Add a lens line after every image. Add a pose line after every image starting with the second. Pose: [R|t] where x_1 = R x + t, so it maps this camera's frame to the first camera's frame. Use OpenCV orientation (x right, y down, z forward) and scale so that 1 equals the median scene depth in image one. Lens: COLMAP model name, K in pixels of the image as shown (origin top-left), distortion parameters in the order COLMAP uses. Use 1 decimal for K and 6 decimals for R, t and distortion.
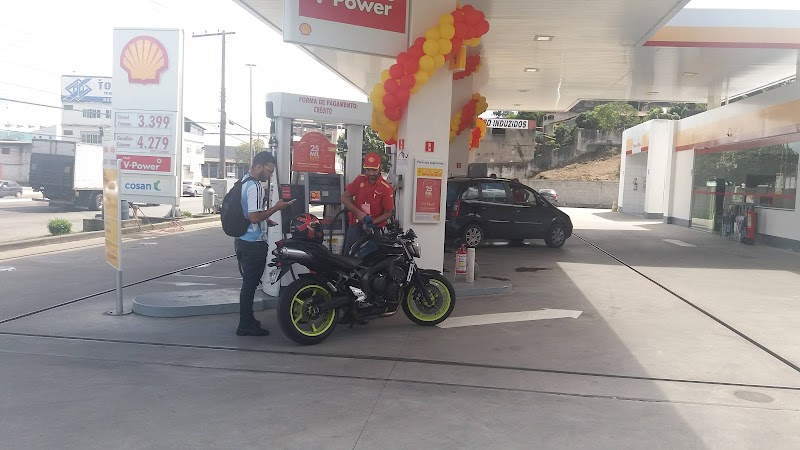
lens RADIAL K [[646.6, 0, 400.0], [0, 646.6, 225.0], [0, 0, 1]] dist [0.104968, -0.225667]
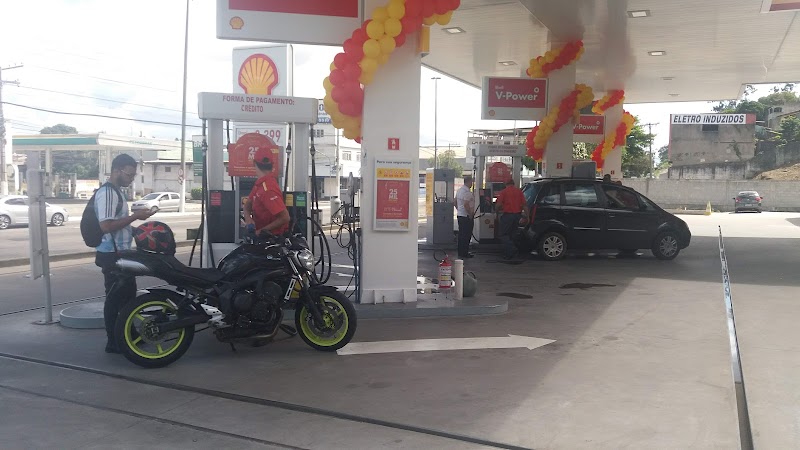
lens RADIAL K [[646.6, 0, 400.0], [0, 646.6, 225.0], [0, 0, 1]] dist [0.104968, -0.225667]
pose [[0.951581, -0.008823, -0.307272, 0.144559], [0.004761, 0.999891, -0.013967, 0.000457], [0.307362, 0.011828, 0.951519, 0.076342]]
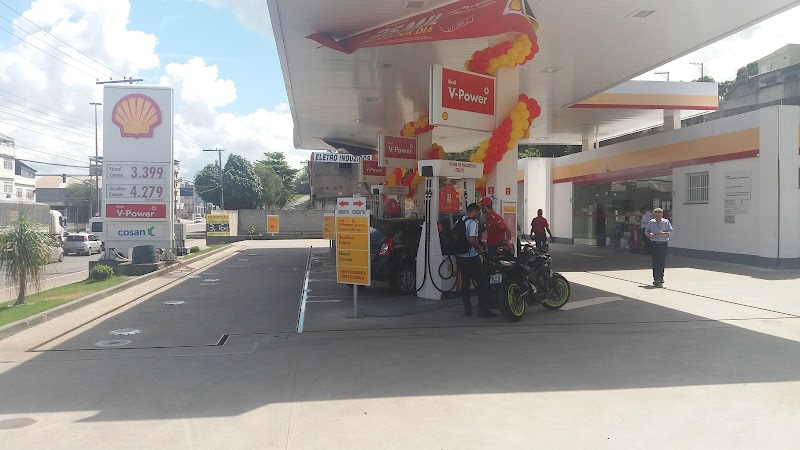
lens RADIAL K [[646.6, 0, 400.0], [0, 646.6, 225.0], [0, 0, 1]] dist [0.104968, -0.225667]
pose [[0.964707, -0.046726, 0.259148, -0.257559], [0.059721, 0.997310, -0.042497, -0.000101], [-0.256465, 0.056474, 0.964902, -0.147752]]
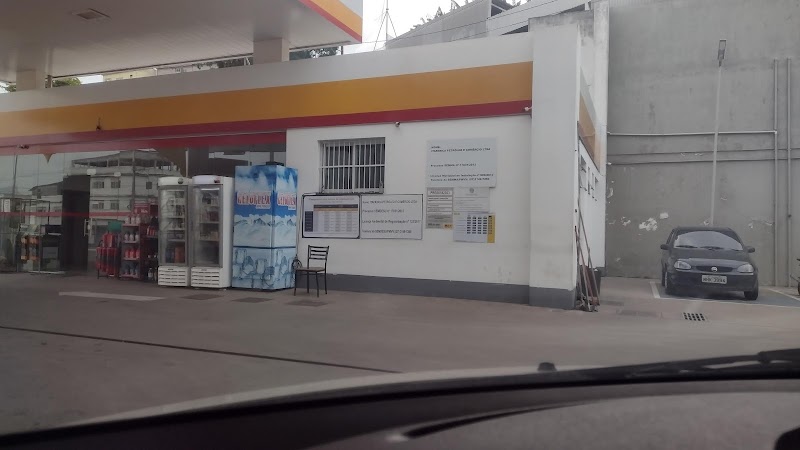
lens RADIAL K [[646.6, 0, 400.0], [0, 646.6, 225.0], [0, 0, 1]] dist [0.104968, -0.225667]
pose [[0.315820, -0.037094, 0.948094, -0.058170], [0.068147, 0.997542, 0.016328, -0.030516], [-0.946369, 0.059453, 0.317571, 0.551816]]
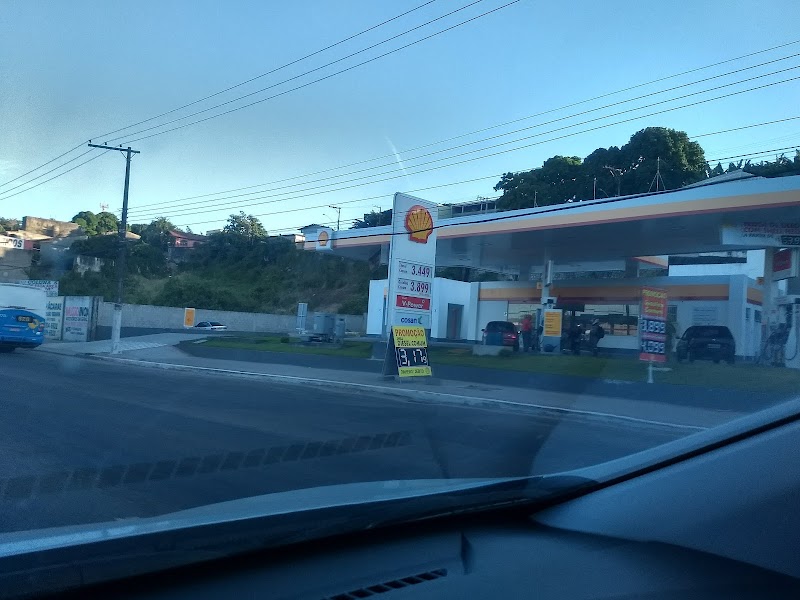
lens RADIAL K [[636.1, 0, 400.0], [0, 636.1, 324.4], [0, 0, 1]] dist [0.099474, 0.000698]
pose [[0.608429, 0.007736, 0.793570, -1.415926], [0.027075, 0.999168, -0.030498, -0.014035], [-0.793146, 0.040042, 0.607714, 0.261788]]
